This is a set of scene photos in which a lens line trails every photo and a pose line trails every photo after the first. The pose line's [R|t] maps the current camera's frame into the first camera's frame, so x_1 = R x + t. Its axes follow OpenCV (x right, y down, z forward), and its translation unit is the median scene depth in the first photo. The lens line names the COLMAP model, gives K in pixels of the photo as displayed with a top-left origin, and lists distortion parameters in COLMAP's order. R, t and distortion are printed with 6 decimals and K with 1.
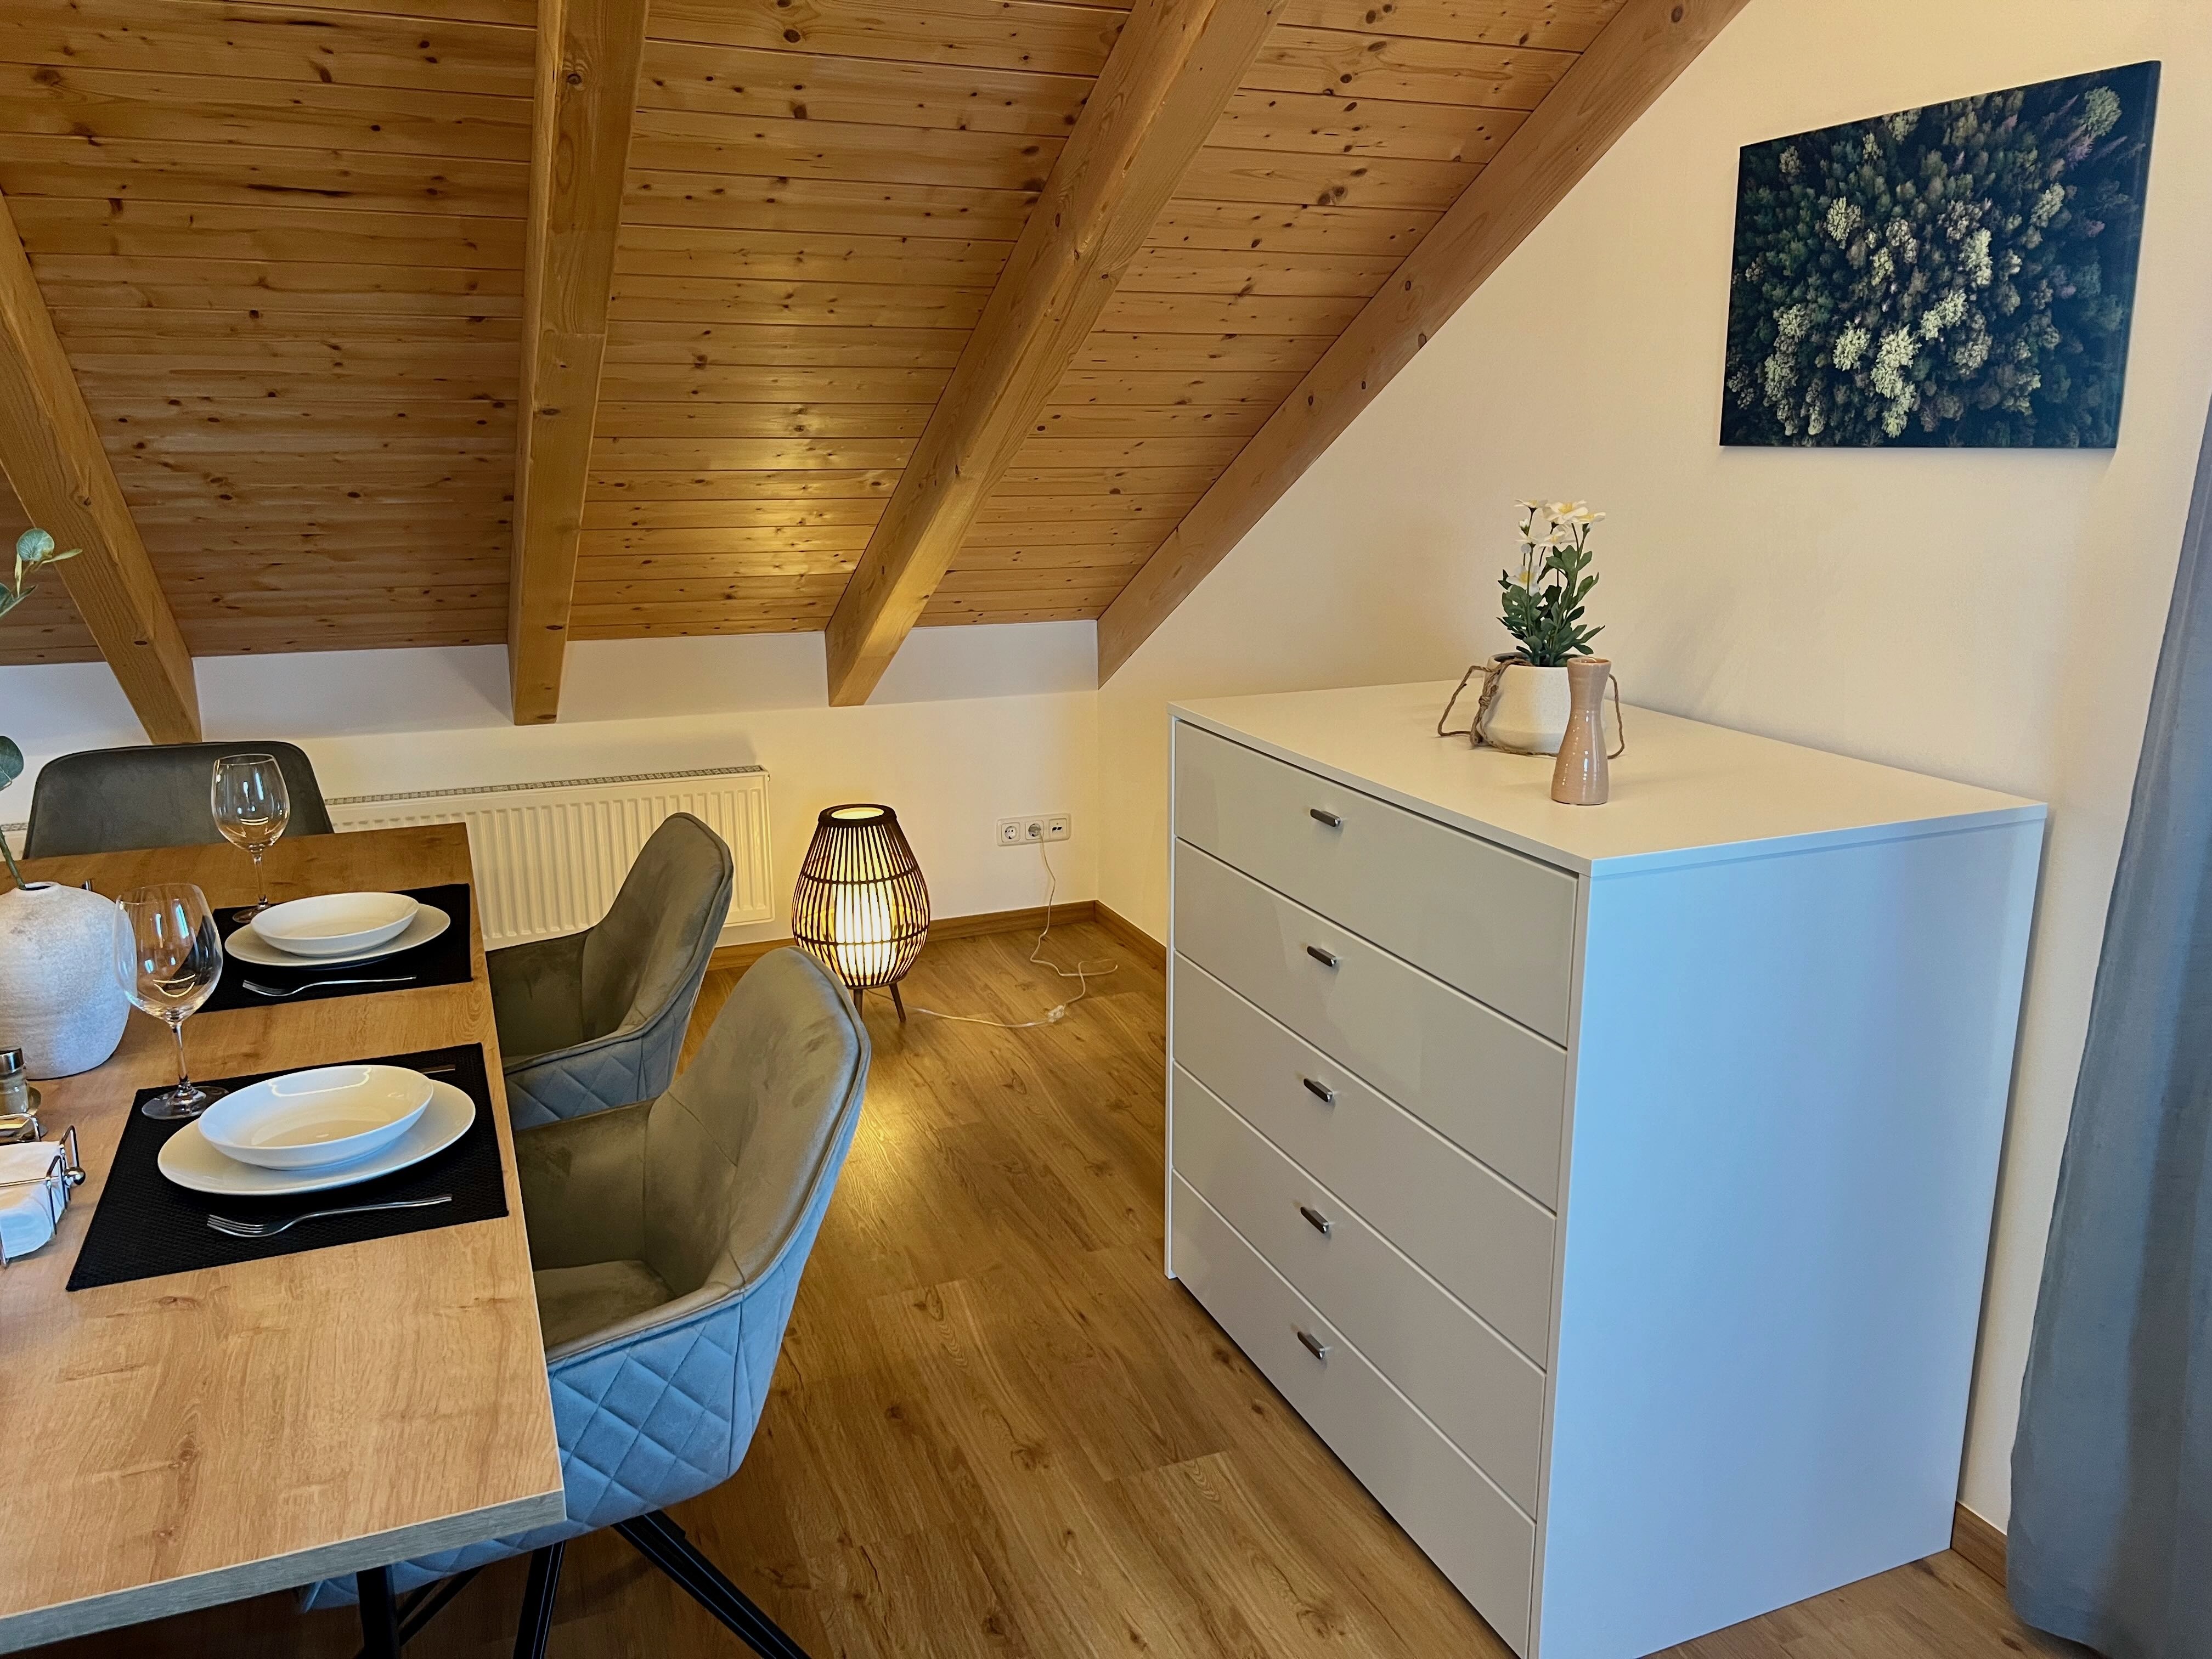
lens RADIAL K [[1666.7, 0, 1107.0], [0, 1666.7, 829.8], [0, 0, 1]] dist [0.039862, -0.045532]
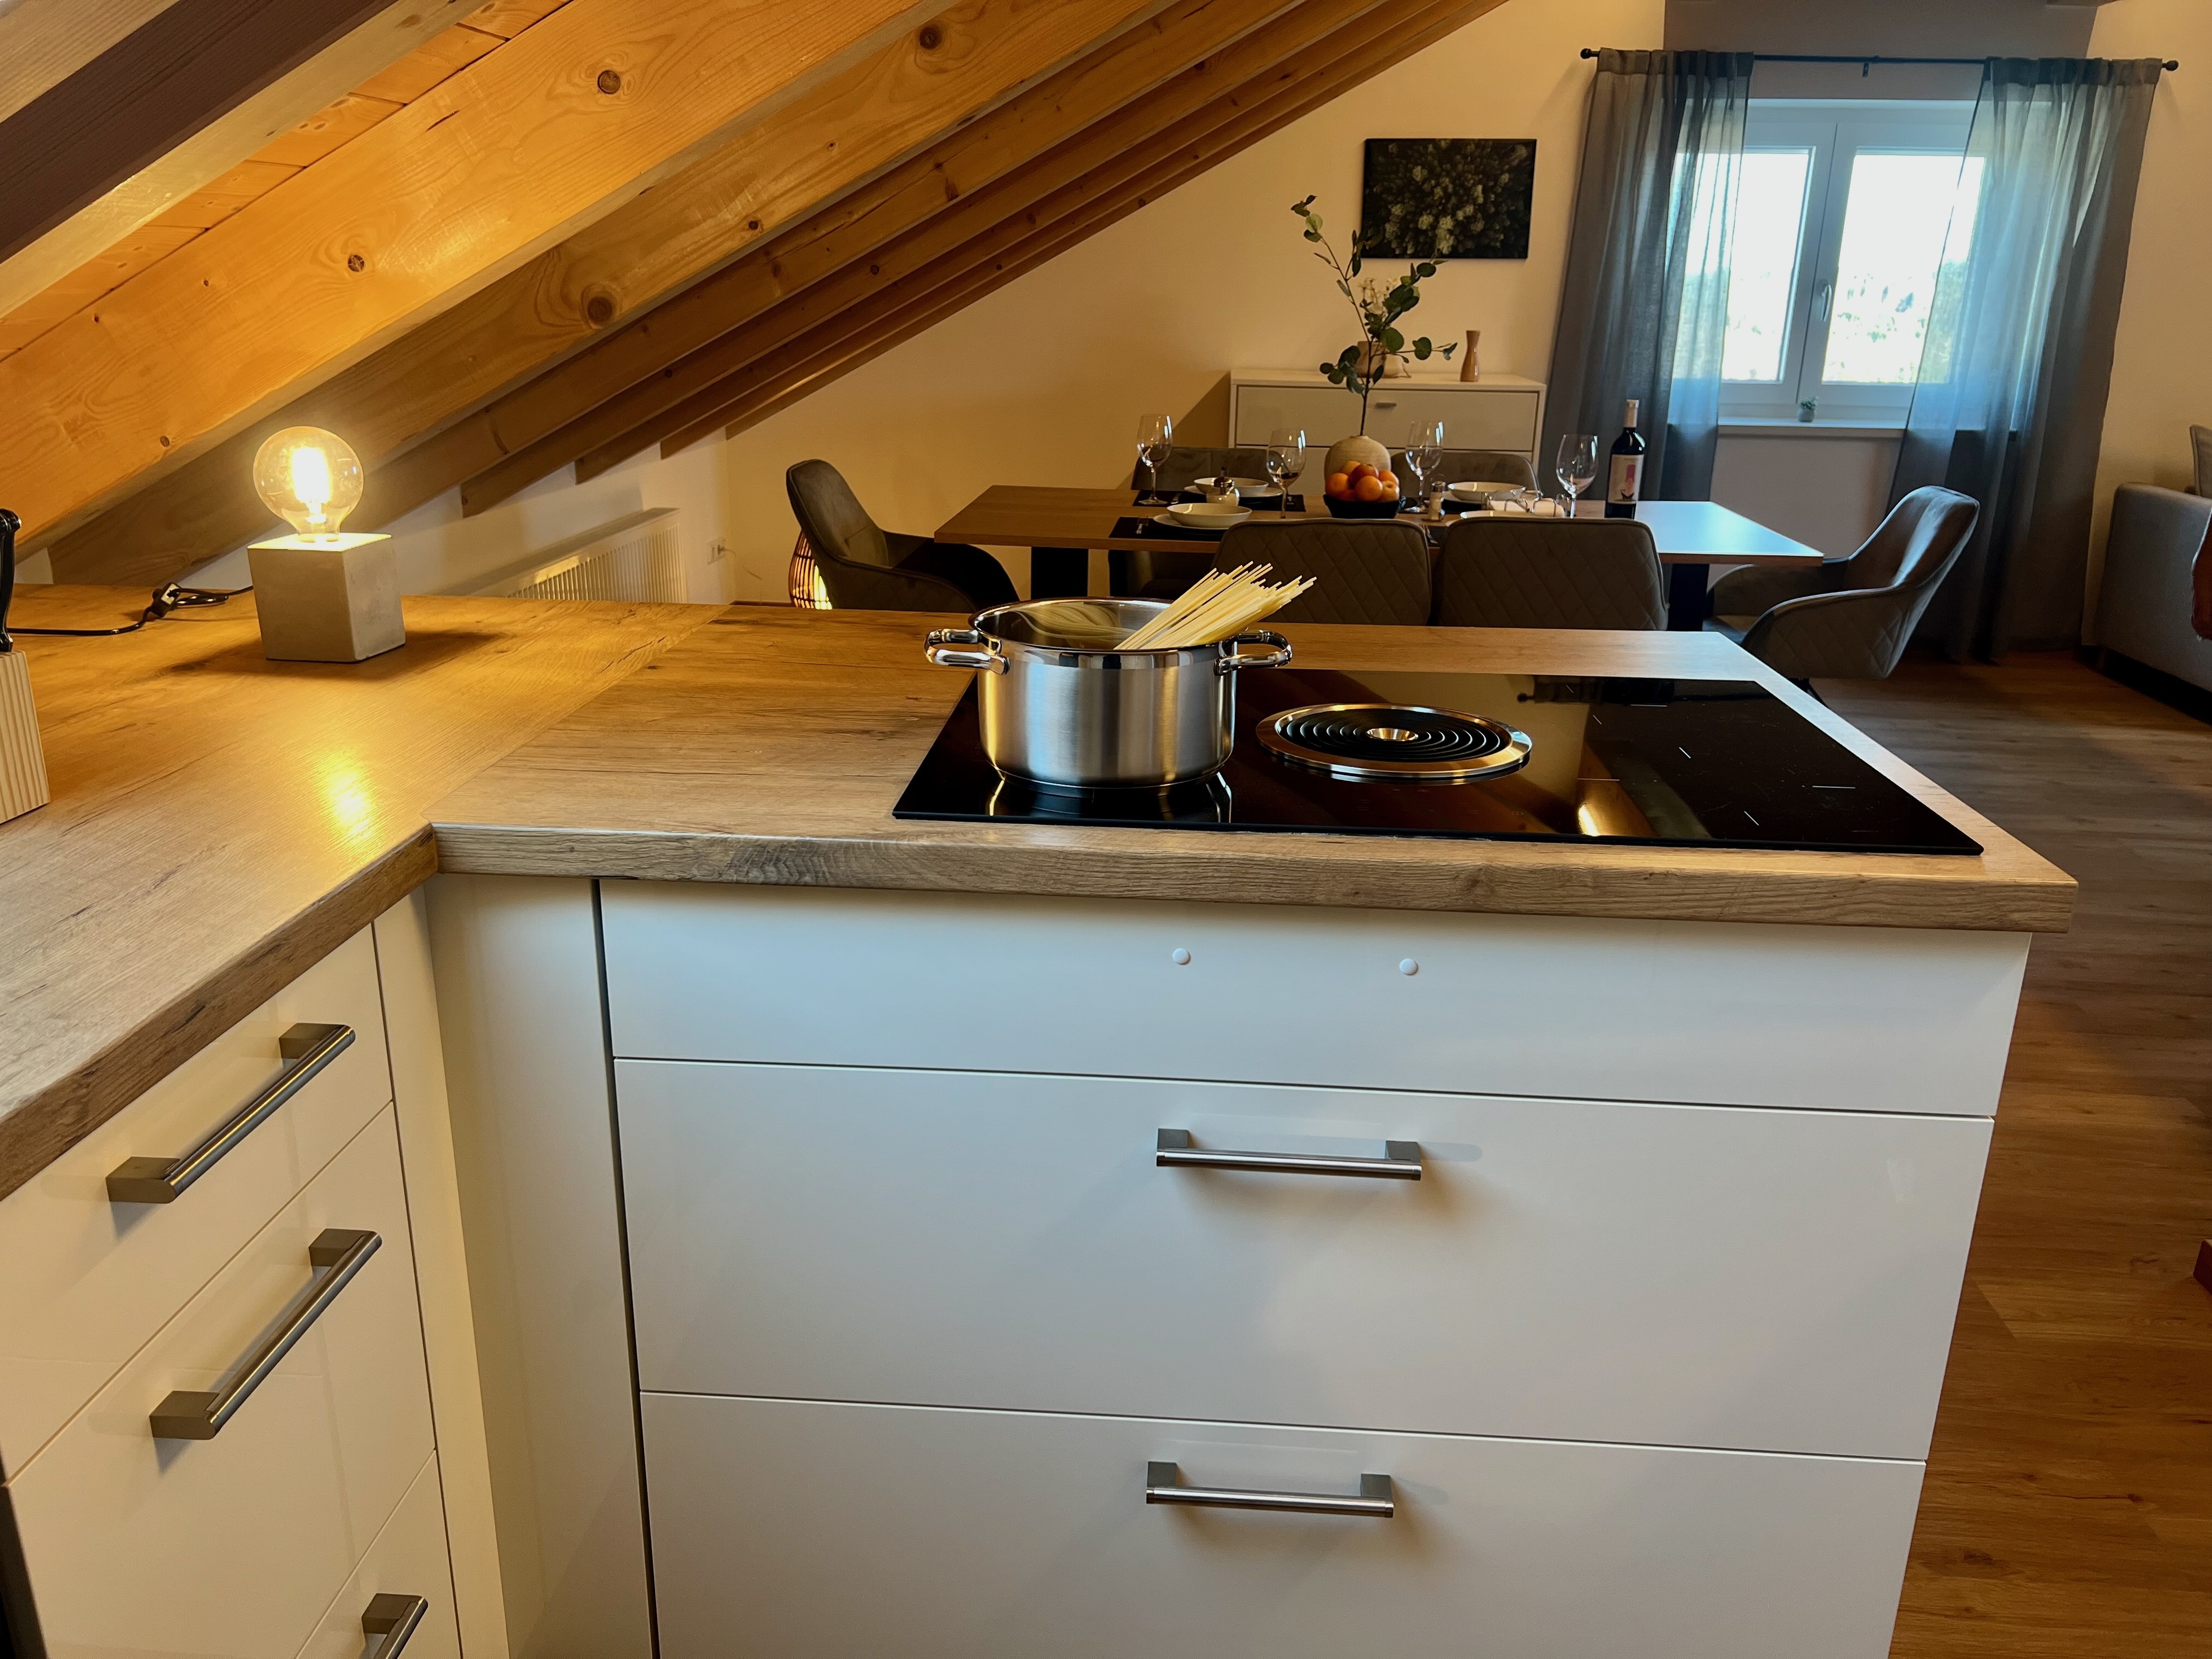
lens RADIAL K [[1666.7, 0, 1105.8], [0, 1666.7, 833.1], [0, 0, 1]] dist [0.039862, -0.045532]
pose [[0.450236, -0.250739, 0.856982, -2.573138], [0.193463, 0.964358, 0.180515, 0.094024], [-0.871699, 0.084521, 0.482697, 0.210512]]
